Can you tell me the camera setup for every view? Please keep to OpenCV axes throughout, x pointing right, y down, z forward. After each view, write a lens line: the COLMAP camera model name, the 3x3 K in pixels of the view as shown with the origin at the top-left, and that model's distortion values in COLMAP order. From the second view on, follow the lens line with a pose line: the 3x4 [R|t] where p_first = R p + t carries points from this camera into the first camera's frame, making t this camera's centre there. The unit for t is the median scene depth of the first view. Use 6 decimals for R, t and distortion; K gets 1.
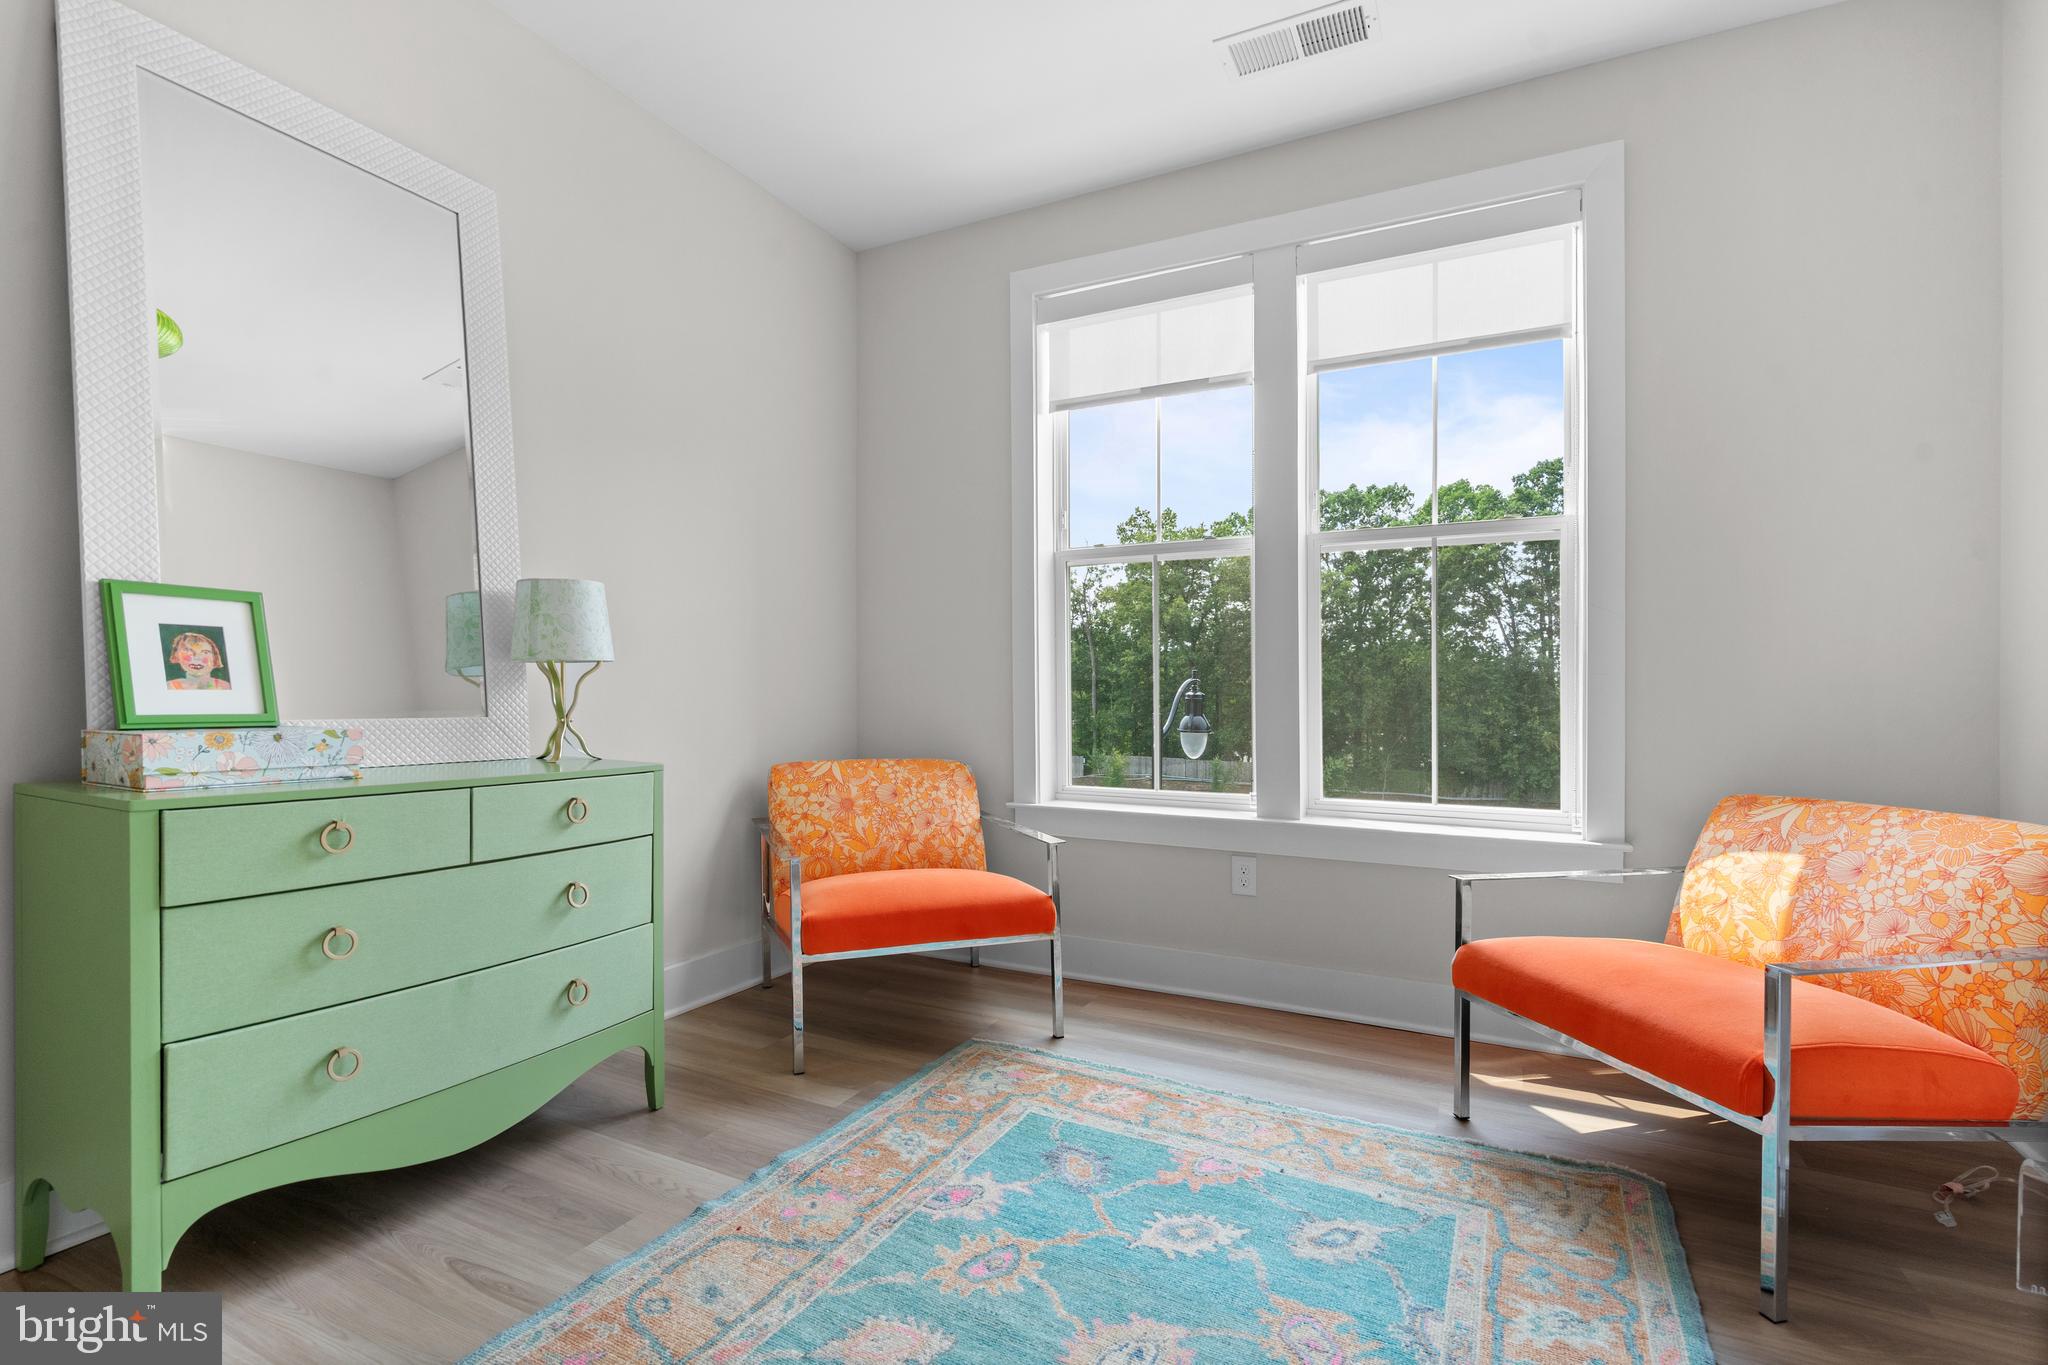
lens RADIAL K [[945.1, 0, 1019.1], [0, 945.1, 702.1], [0, 0, 1]] dist [-0.000490, -0.000595]
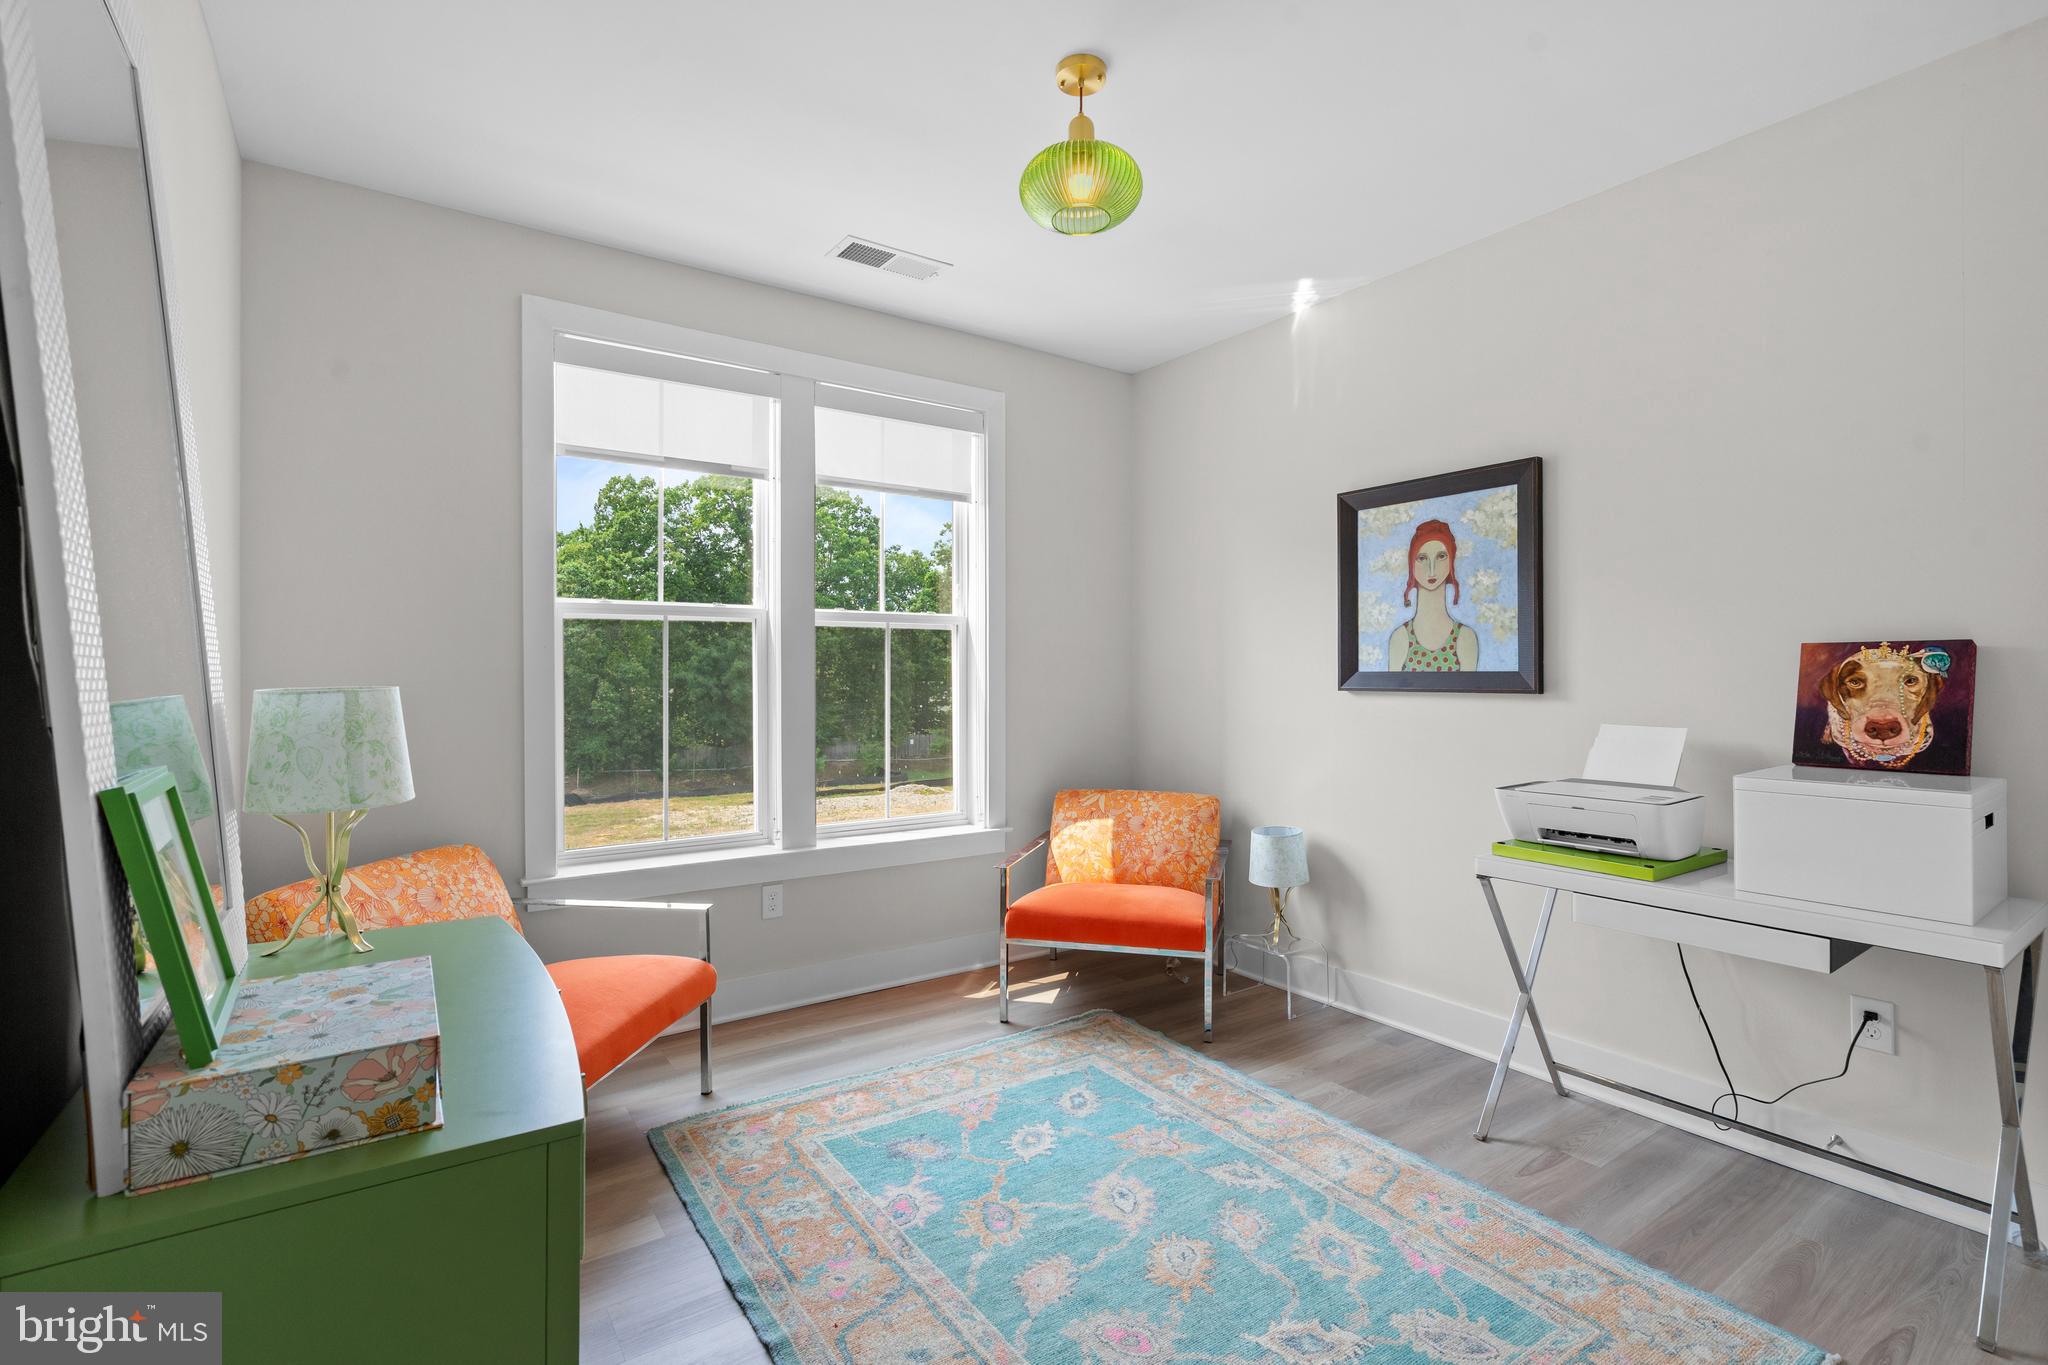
lens RADIAL K [[945.1, 0, 1024.6], [0, 945.1, 668.0], [0, 0, 1]] dist [-0.000490, -0.000595]
pose [[0.466398, -0.005804, 0.884556, -0.927109], [0.008646, 0.999961, 0.002003, -0.149156], [-0.884533, 0.006713, 0.466430, 0.254864]]
